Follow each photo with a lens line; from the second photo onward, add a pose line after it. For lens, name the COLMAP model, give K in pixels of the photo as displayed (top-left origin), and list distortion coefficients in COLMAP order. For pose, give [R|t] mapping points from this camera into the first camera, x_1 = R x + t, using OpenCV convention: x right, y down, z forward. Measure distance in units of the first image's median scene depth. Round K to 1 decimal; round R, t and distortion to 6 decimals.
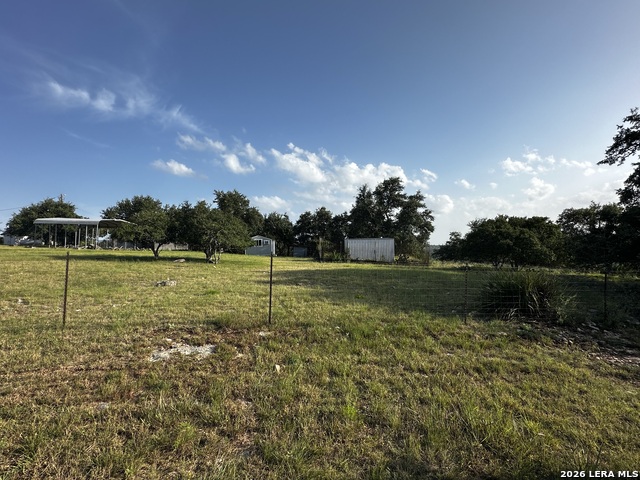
lens RADIAL K [[305.1, 0, 317.9], [0, 305.1, 239.4], [0, 0, 1]] dist [-0.008304, 0.002106]
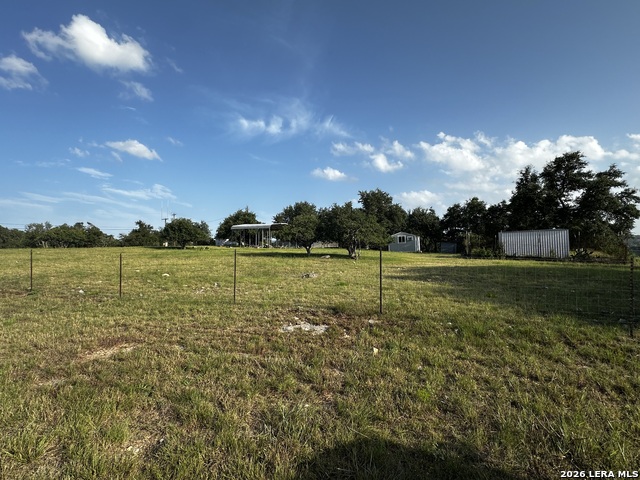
lens RADIAL K [[305.1, 0, 321.6], [0, 305.1, 238.7], [0, 0, 1]] dist [-0.008304, 0.002106]
pose [[0.888220, -0.027570, -0.458591, 0.049214], [0.031341, 0.999509, 0.000614, 0.000551], [0.458349, -0.014918, 0.888647, -0.018585]]
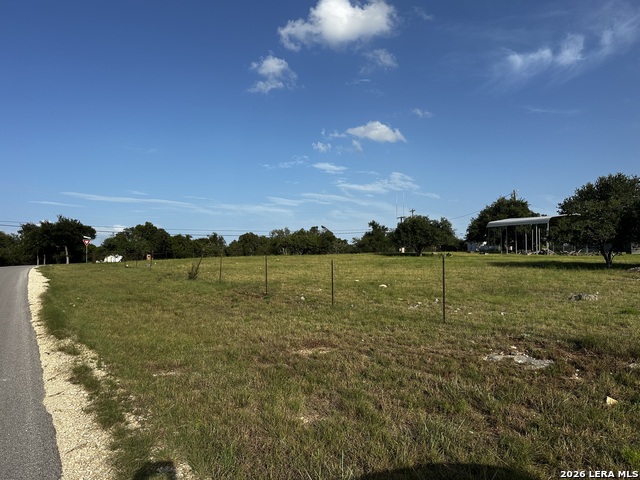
lens RADIAL K [[450.6, 0, 316.8], [0, 450.6, 238.6], [0, 0, 1]] dist [0.028466, -0.026787]
pose [[0.402220, -0.048655, -0.914249, 0.141892], [0.045842, 0.998405, -0.032965, 0.003821], [0.914395, -0.028652, 0.403809, -0.027140]]
